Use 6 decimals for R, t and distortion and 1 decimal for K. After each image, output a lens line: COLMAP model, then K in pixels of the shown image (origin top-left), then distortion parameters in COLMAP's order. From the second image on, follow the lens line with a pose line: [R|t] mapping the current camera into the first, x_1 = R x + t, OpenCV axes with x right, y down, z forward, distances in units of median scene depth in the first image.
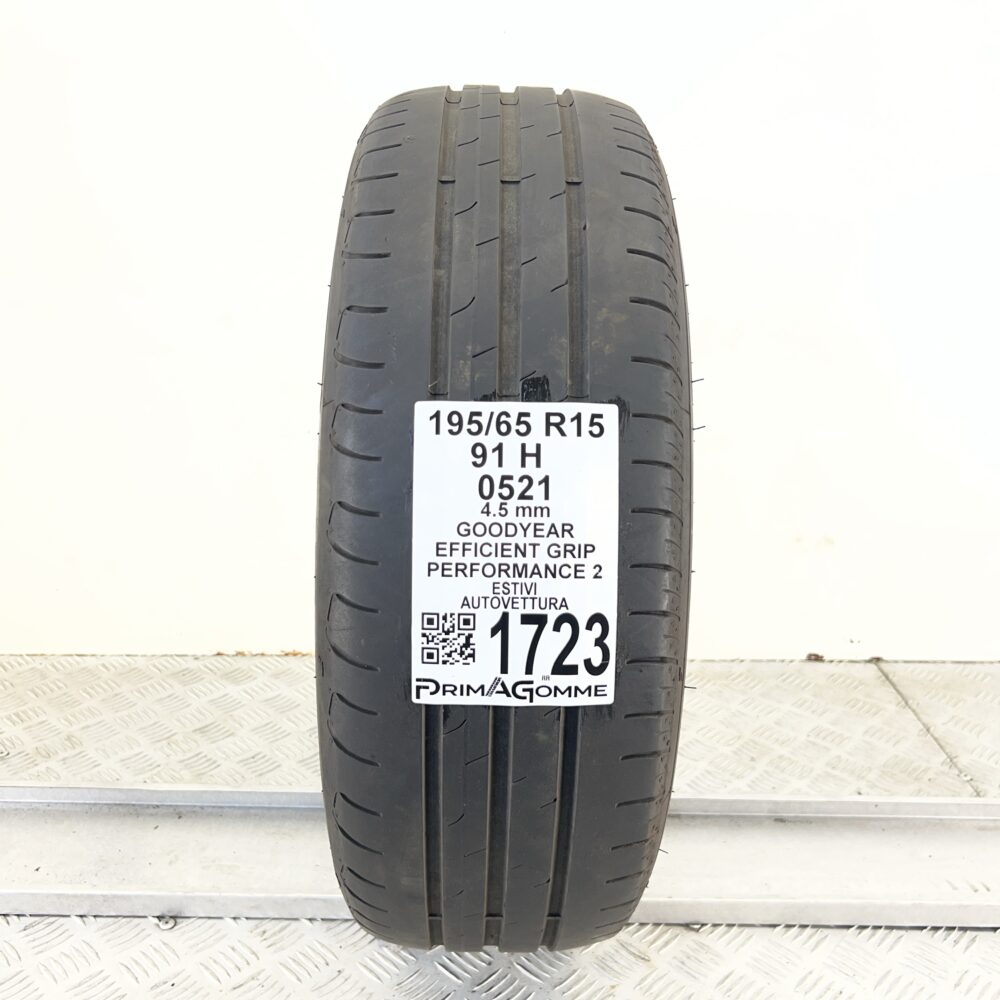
lens RADIAL K [[1090.5, 0, 500.0], [0, 1090.5, 500.0], [0, 0, 1]] dist [0.008233, -0.000617]
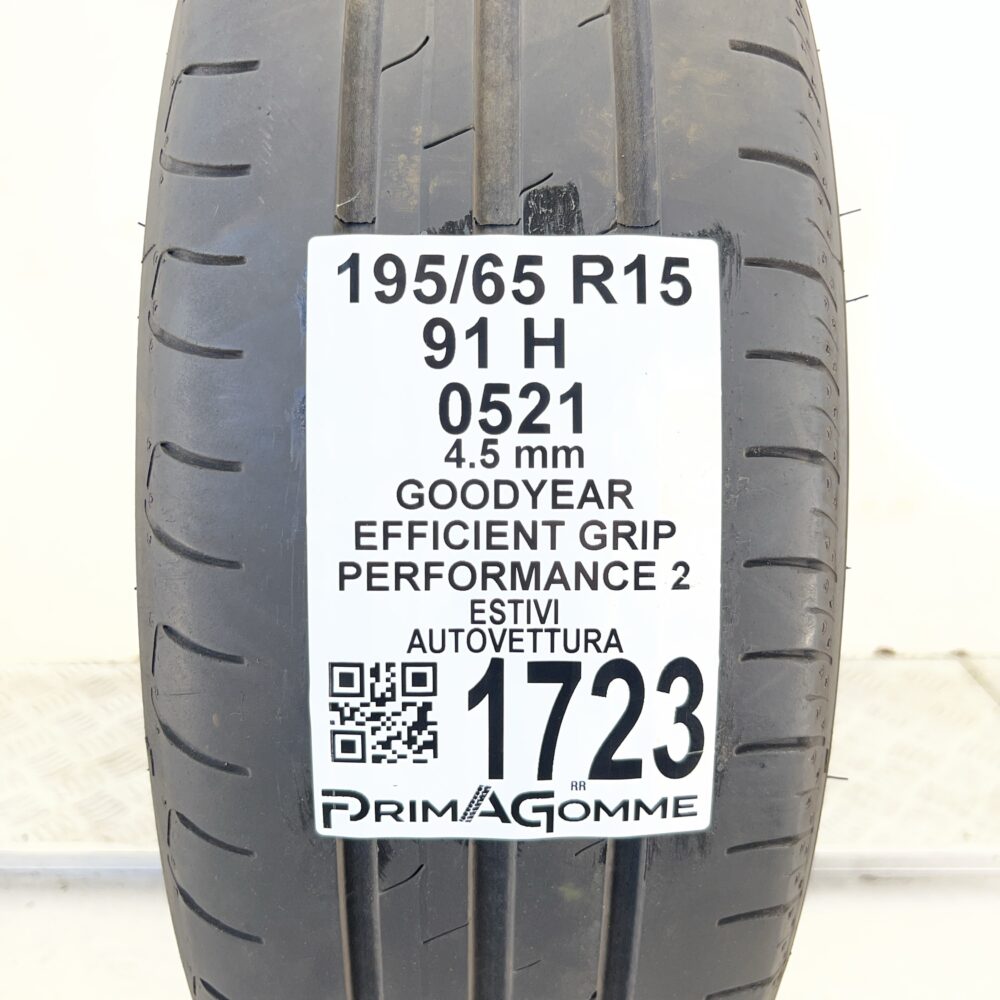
lens RADIAL K [[1090.5, 0, 500.0], [0, 1090.5, 500.0], [0, 0, 1]] dist [0.008233, -0.000617]
pose [[0.999898, -0.012752, 0.006386, 0.004125], [0.012563, 0.999507, 0.028790, 0.015660], [-0.006750, -0.028706, 0.999565, 0.501390]]
